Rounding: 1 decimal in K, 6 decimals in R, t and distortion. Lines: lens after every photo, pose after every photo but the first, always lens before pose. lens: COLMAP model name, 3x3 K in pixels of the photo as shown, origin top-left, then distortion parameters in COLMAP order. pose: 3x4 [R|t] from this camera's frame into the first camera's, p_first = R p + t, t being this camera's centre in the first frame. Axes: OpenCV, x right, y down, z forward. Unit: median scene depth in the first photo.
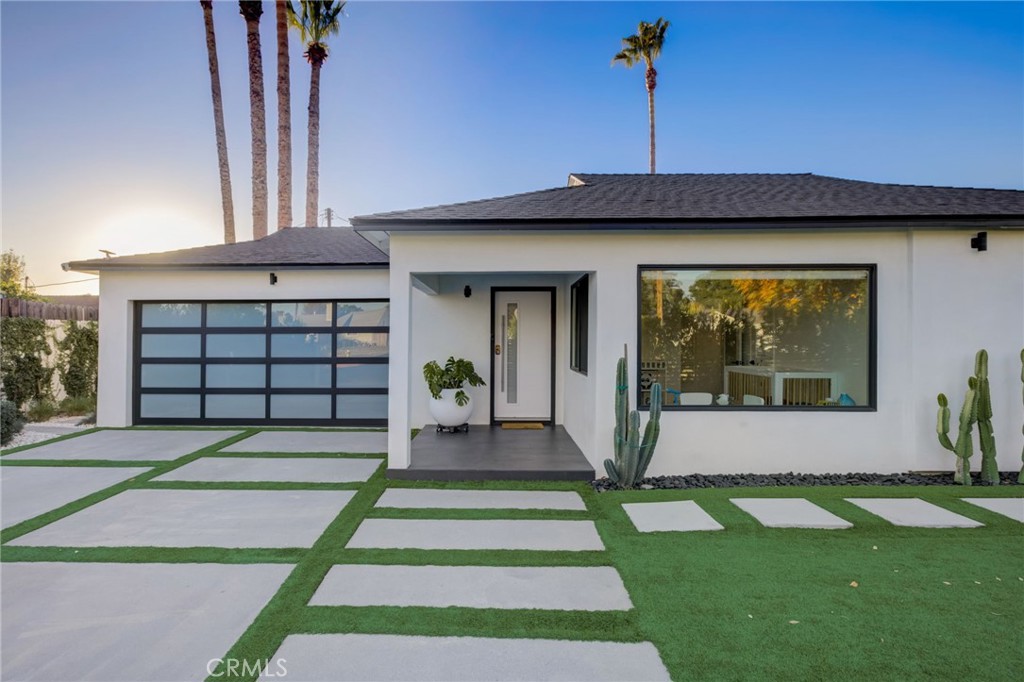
lens RADIAL K [[490.1, 0, 488.9], [0, 490.1, 319.5], [0, 0, 1]] dist [-0.009249, 0.003531]
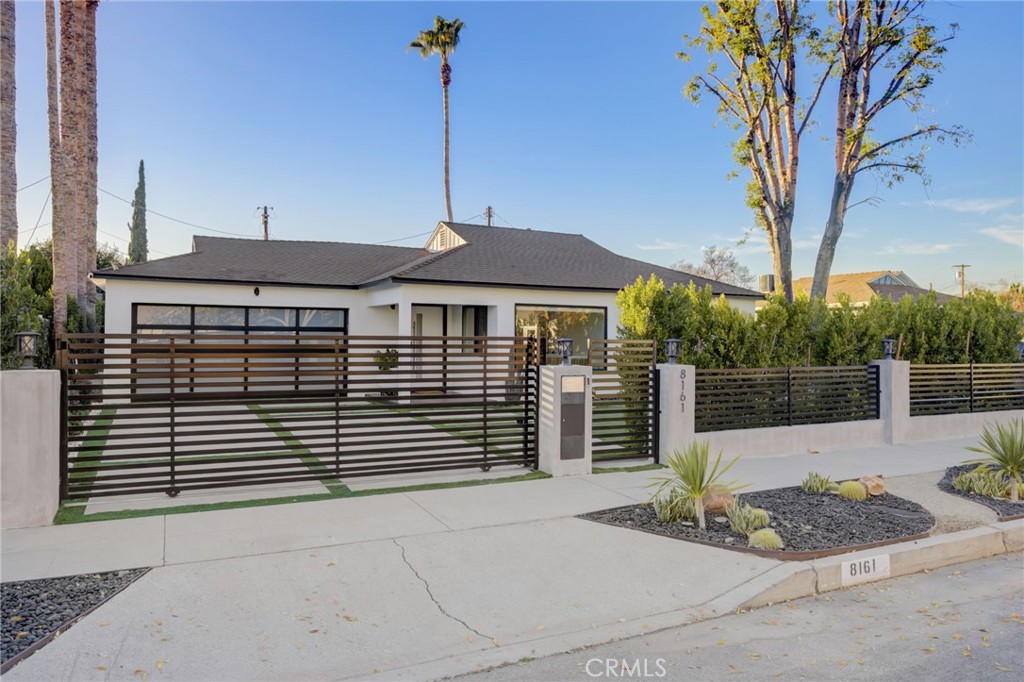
lens RADIAL K [[658.4, 0, 504.7], [0, 658.4, 285.3], [0, 0, 1]] dist [-0.002163, -0.002489]
pose [[0.883834, 0.048804, 0.465247, -0.666402], [-0.032348, 0.998539, -0.043294, -0.041051], [-0.466680, 0.023215, 0.884121, -0.935540]]
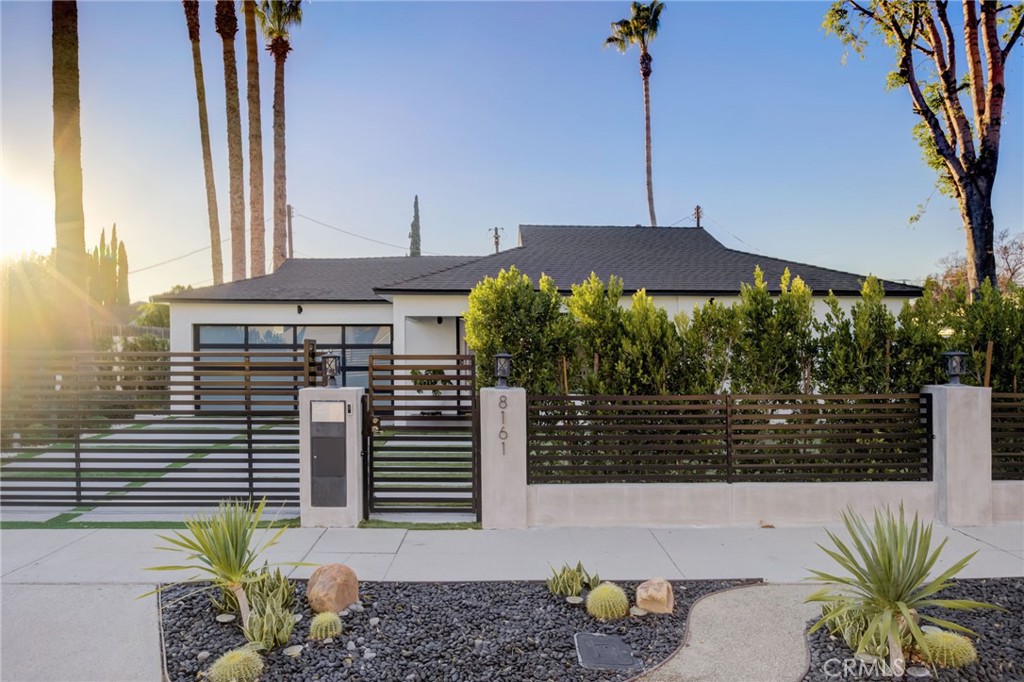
lens RADIAL K [[658.4, 0, 512.9], [0, 658.4, 338.7], [0, 0, 1]] dist [-0.002163, -0.002489]
pose [[0.998210, 0.003852, 0.059674, 0.057451], [-0.005331, 0.999682, 0.024649, -0.048049], [-0.059560, -0.024923, 0.997914, -0.898271]]
